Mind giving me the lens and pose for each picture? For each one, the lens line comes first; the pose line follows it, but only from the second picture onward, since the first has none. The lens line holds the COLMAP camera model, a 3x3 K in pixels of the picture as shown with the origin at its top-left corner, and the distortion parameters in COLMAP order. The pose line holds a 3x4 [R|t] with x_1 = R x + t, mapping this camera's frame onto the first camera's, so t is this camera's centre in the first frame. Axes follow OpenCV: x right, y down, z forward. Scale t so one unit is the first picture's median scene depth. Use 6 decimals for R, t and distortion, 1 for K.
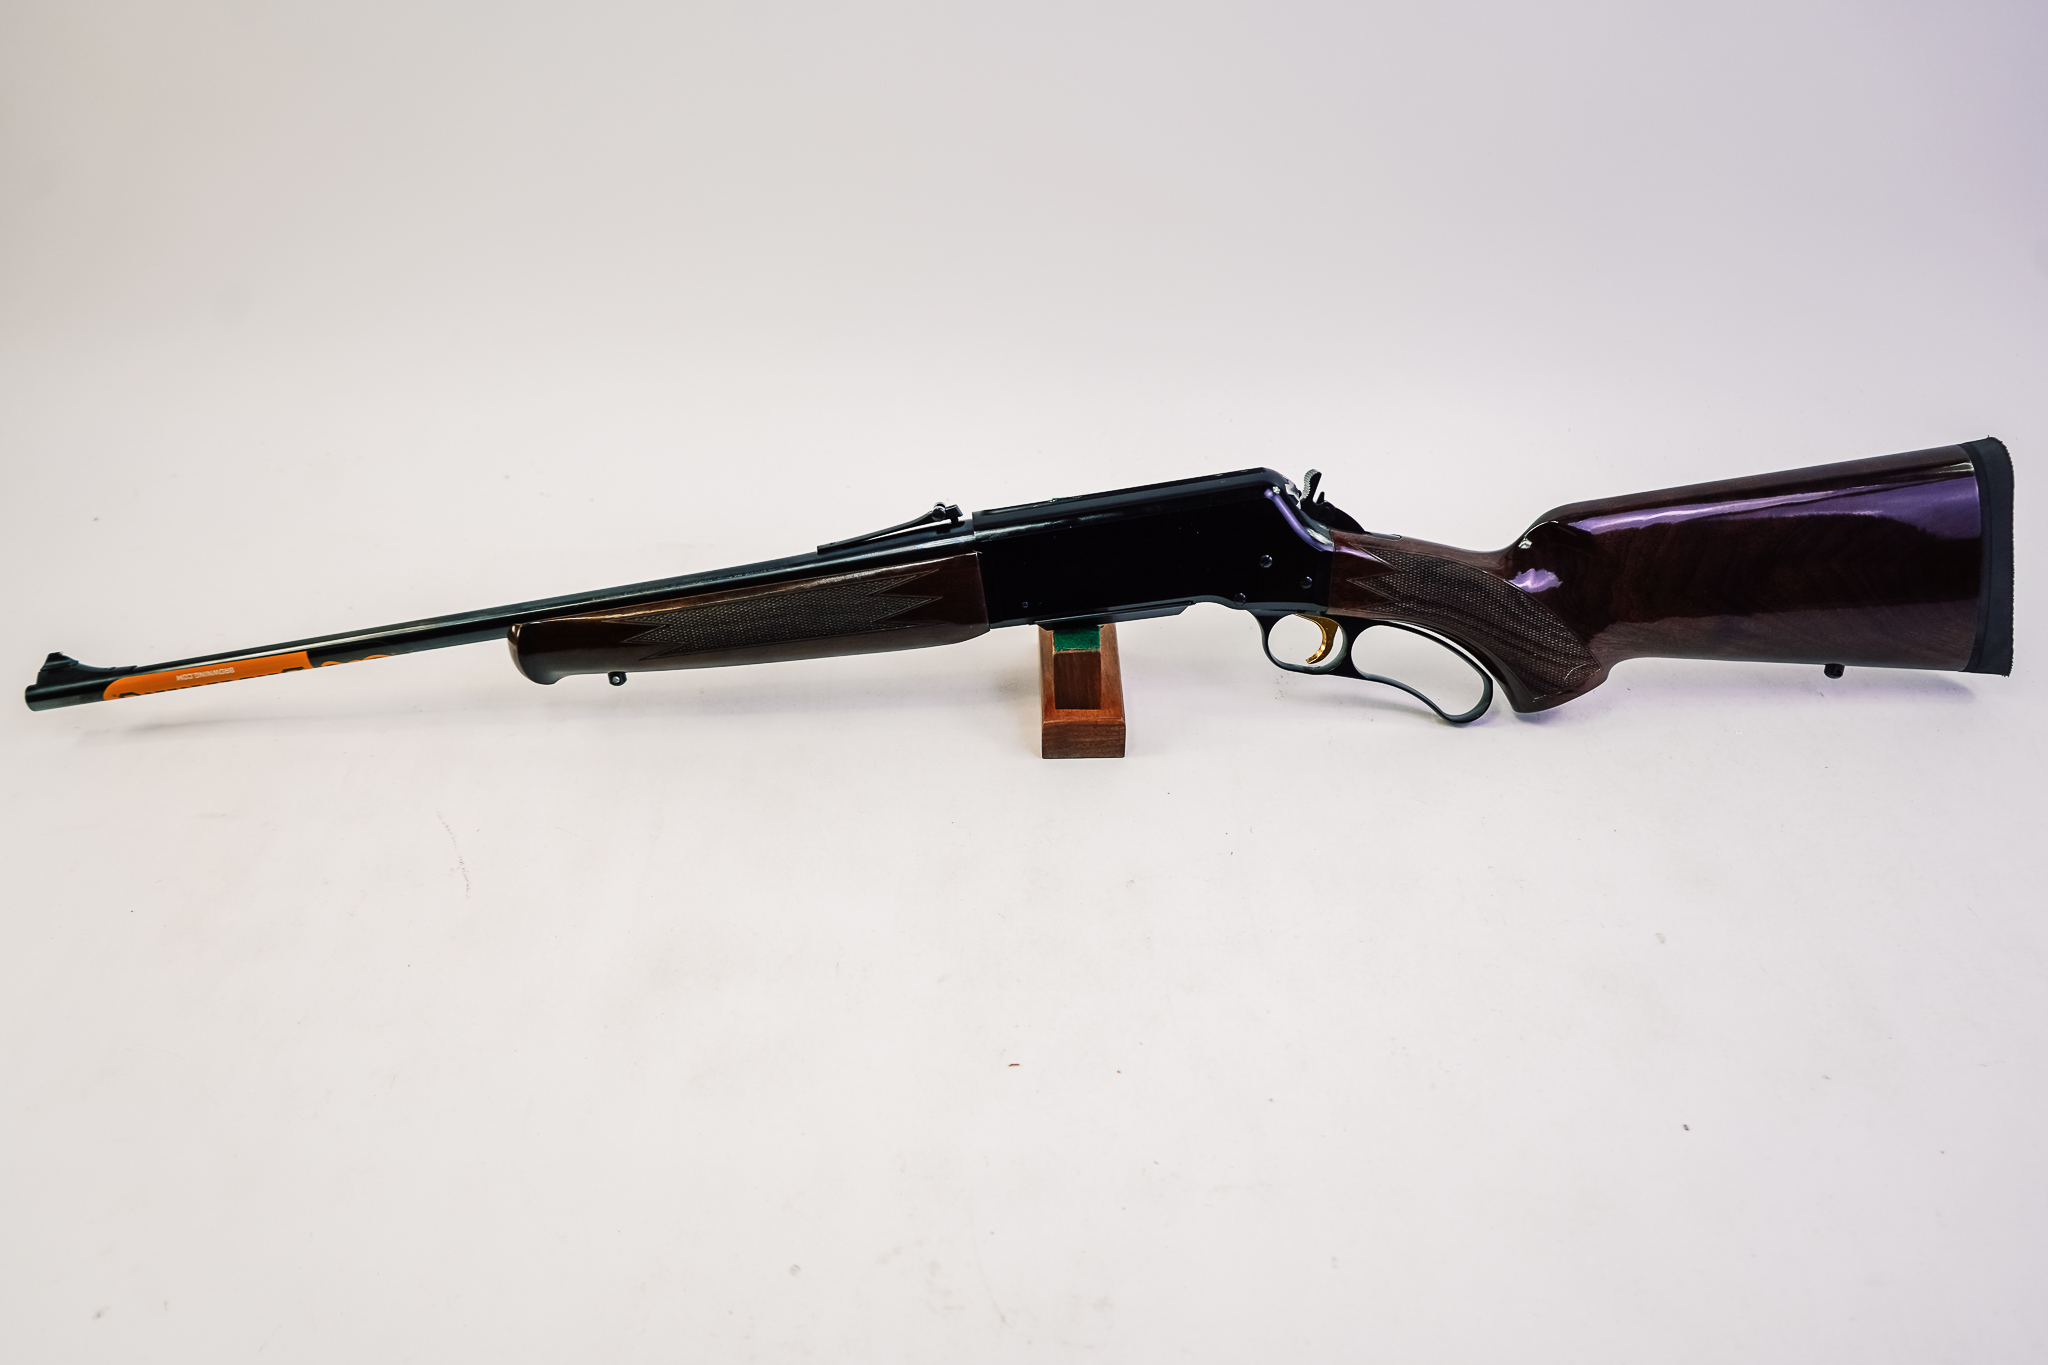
lens RADIAL K [[1748.7, 0, 1024.0], [0, 1748.7, 682.5], [0, 0, 1]] dist [0.002874, 0.003643]
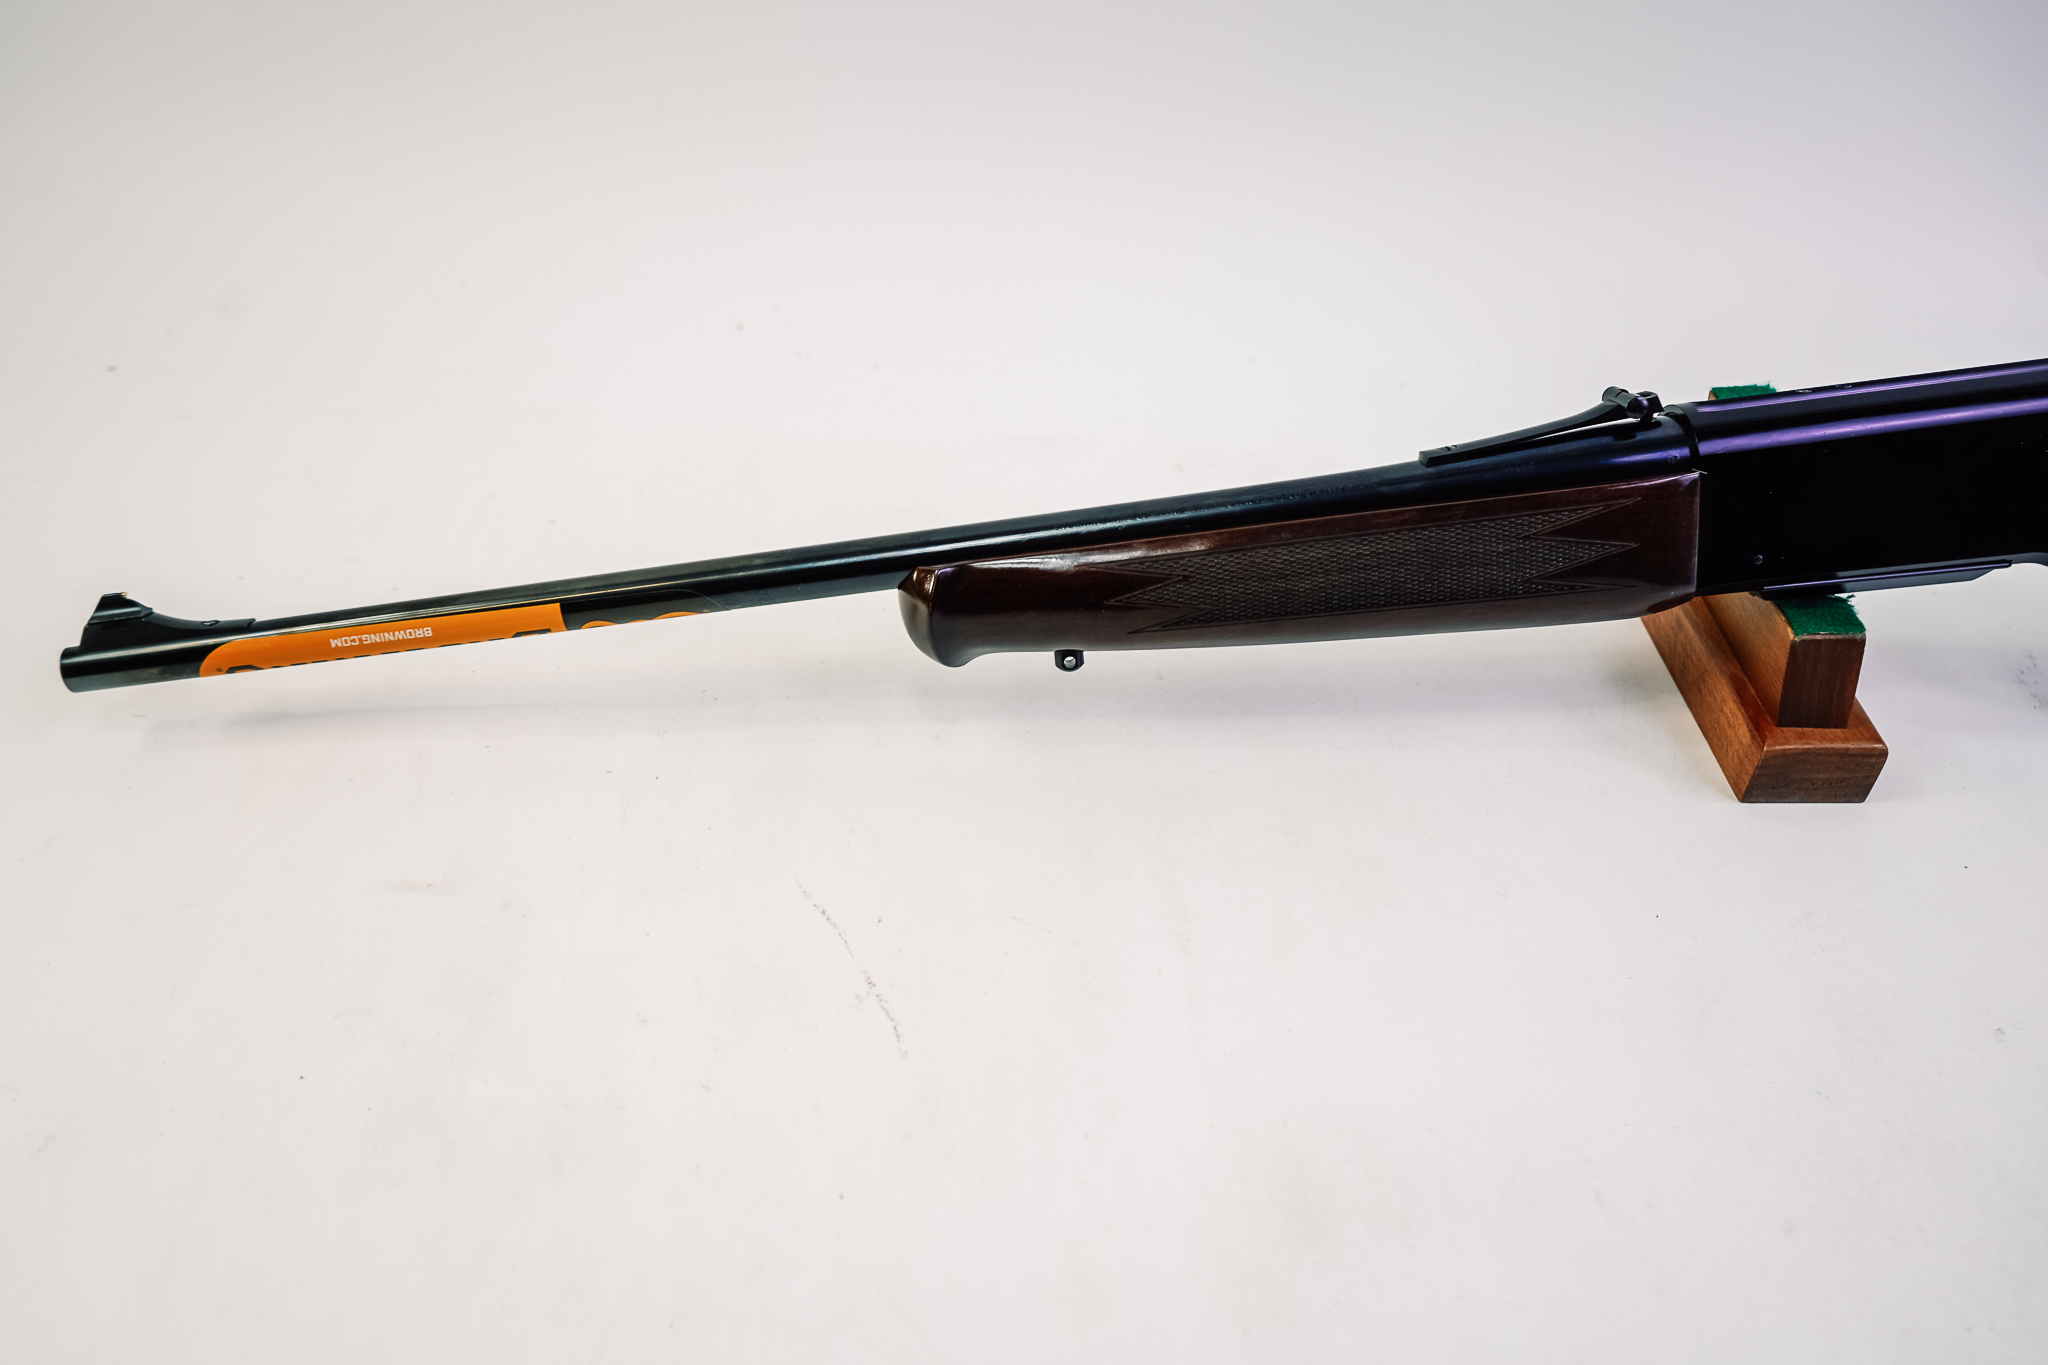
lens RADIAL K [[1748.7, 0, 1024.0], [0, 1748.7, 682.5], [0, 0, 1]] dist [0.002874, 0.003643]
pose [[0.996651, 0.023384, 0.078355, -0.298488], [-0.027745, 0.998098, 0.055045, -0.027598], [-0.076919, -0.057035, 0.995405, 0.399986]]
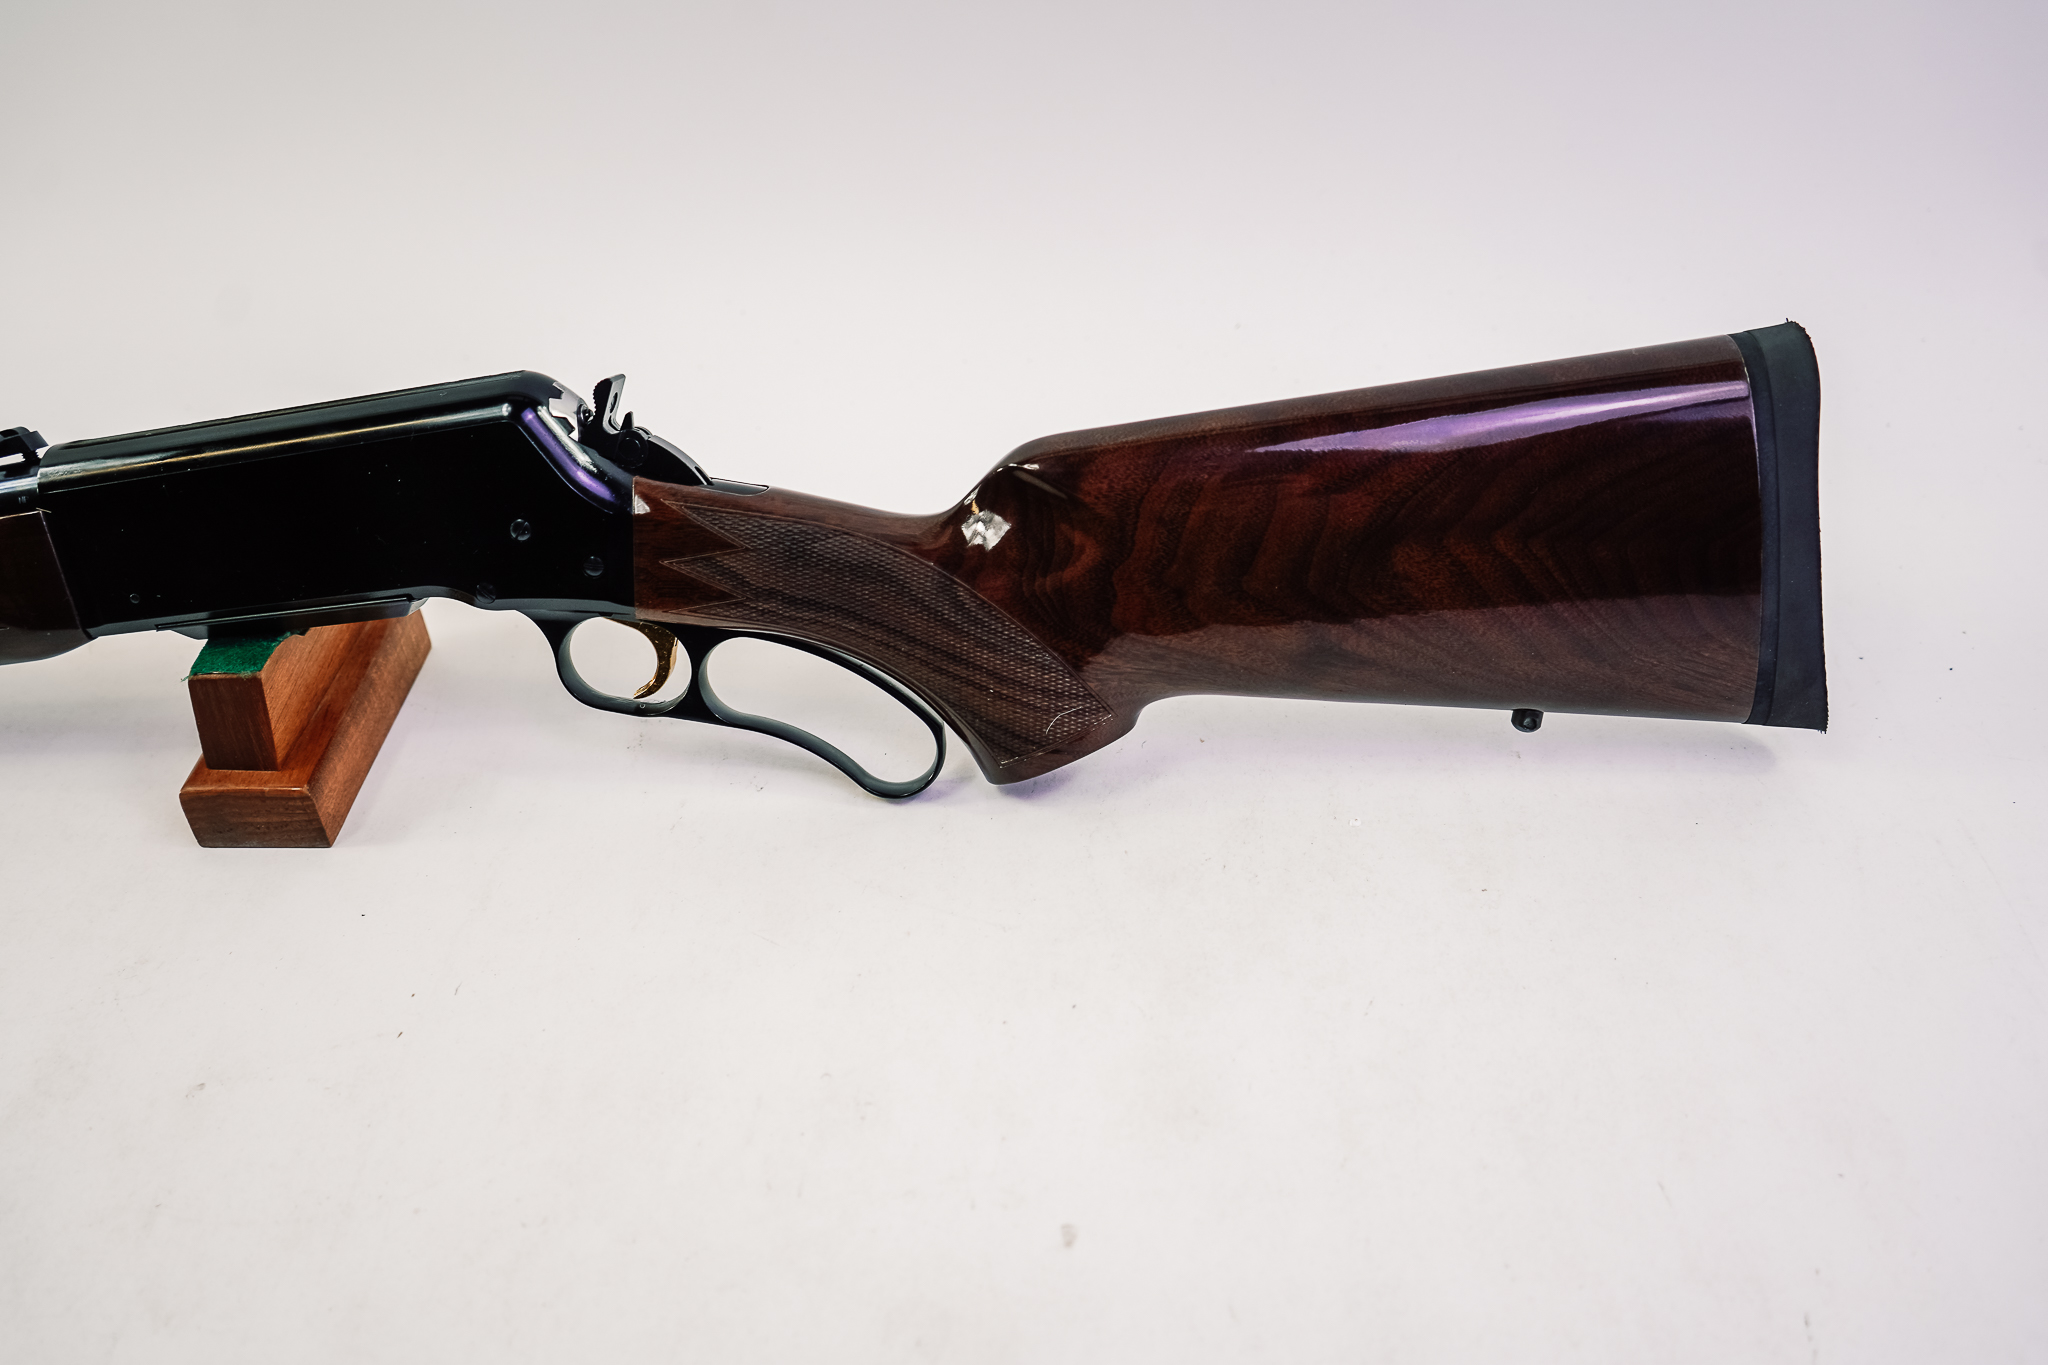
lens RADIAL K [[1748.7, 0, 1024.0], [0, 1748.7, 682.5], [0, 0, 1]] dist [0.002874, 0.003643]
pose [[0.998486, 0.012586, -0.053548, 0.333587], [-0.010727, 0.999335, 0.034855, -0.039259], [0.053951, -0.034228, 0.997957, 0.409005]]
